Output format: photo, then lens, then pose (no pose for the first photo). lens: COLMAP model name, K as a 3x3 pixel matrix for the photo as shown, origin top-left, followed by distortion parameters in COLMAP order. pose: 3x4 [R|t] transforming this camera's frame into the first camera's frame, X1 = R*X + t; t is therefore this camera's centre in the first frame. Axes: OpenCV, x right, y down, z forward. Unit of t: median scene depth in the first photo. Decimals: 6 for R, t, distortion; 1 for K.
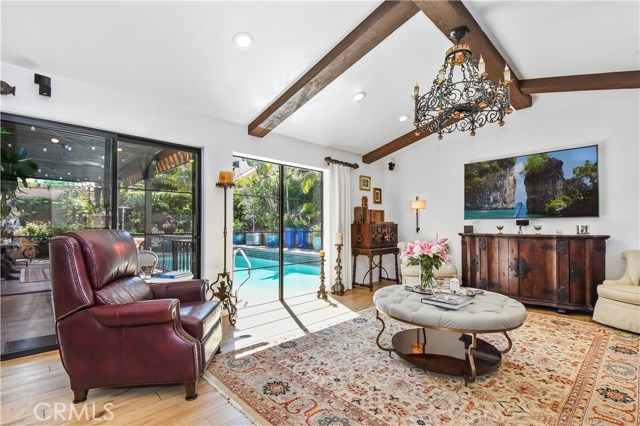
lens RADIAL K [[303.2, 0, 323.1], [0, 303.2, 214.8], [0, 0, 1]] dist [0.023049, -0.006303]
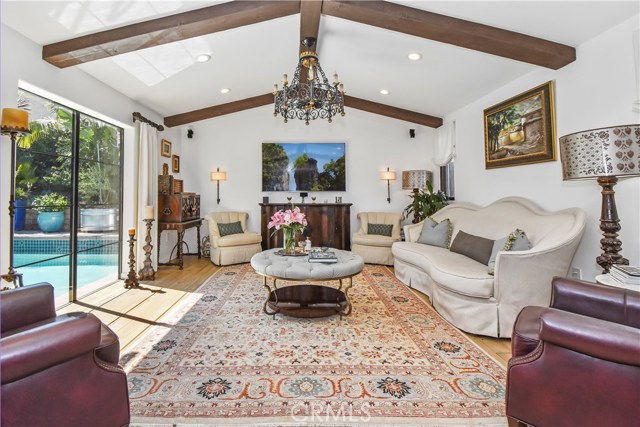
lens RADIAL K [[303.2, 0, 313.8], [0, 303.2, 183.6], [0, 0, 1]] dist [0.023049, -0.006303]
pose [[0.676979, 0.032452, 0.735286, -0.309780], [-0.028686, 0.999432, -0.017700, 0.001099], [-0.735443, -0.009110, 0.677526, 0.109463]]
